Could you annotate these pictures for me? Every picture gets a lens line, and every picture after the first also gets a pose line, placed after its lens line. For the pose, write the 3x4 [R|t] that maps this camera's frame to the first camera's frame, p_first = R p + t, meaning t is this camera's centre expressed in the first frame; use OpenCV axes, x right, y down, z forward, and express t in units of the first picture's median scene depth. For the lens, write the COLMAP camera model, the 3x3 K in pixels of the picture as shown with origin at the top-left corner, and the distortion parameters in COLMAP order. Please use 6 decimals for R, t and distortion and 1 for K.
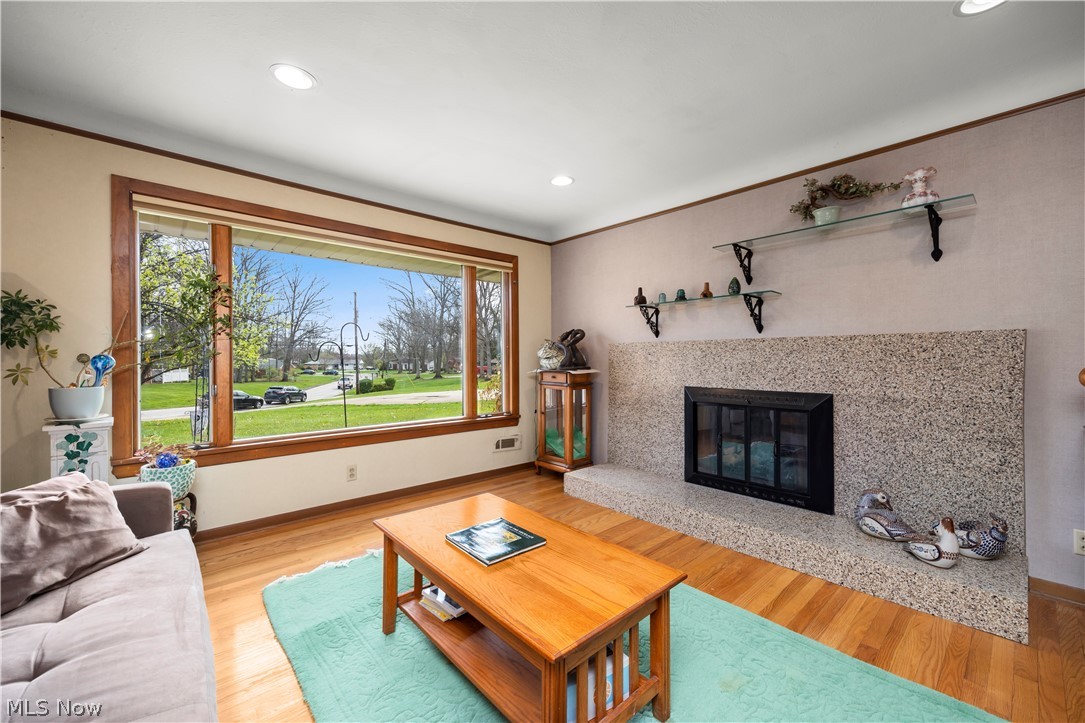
lens RADIAL K [[429.2, 0, 542.5], [0, 429.2, 361.5], [0, 0, 1]] dist [0.000792, 0.000063]
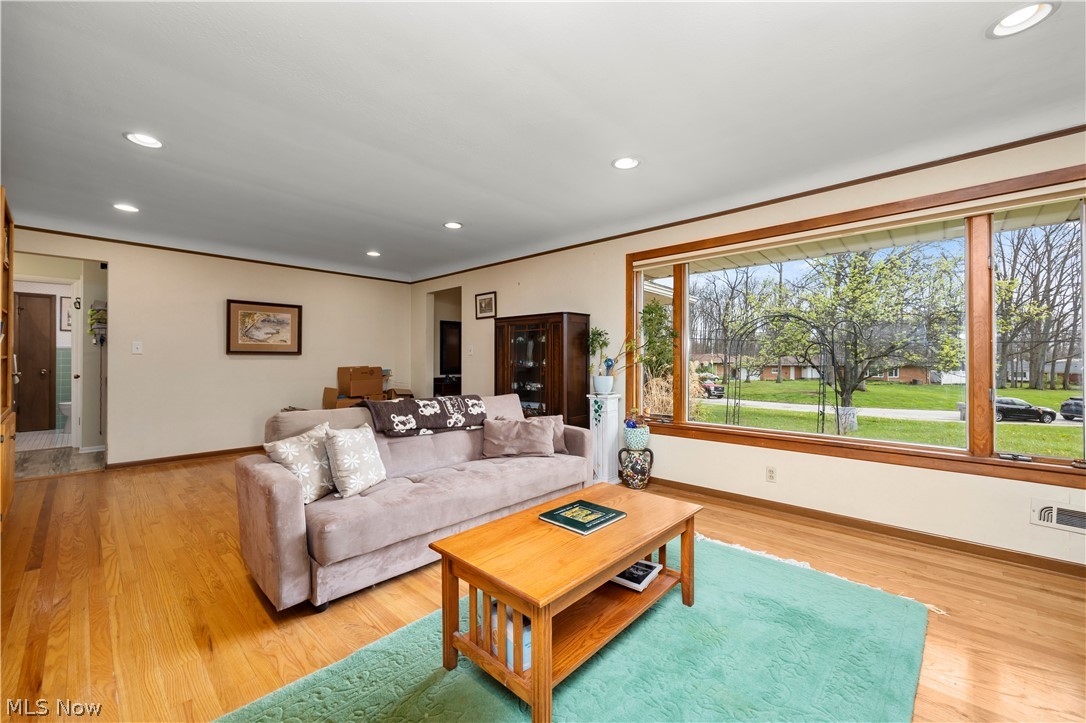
lens RADIAL K [[429.6, 0, 543.0], [0, 429.6, 361.5], [0, 0, 1]] dist [0.000792, 0.000063]
pose [[0.078459, 0.002160, -0.996915, 0.596794], [-0.003812, 0.999991, 0.001867, -0.004605], [0.996910, 0.003653, 0.078467, 0.455205]]
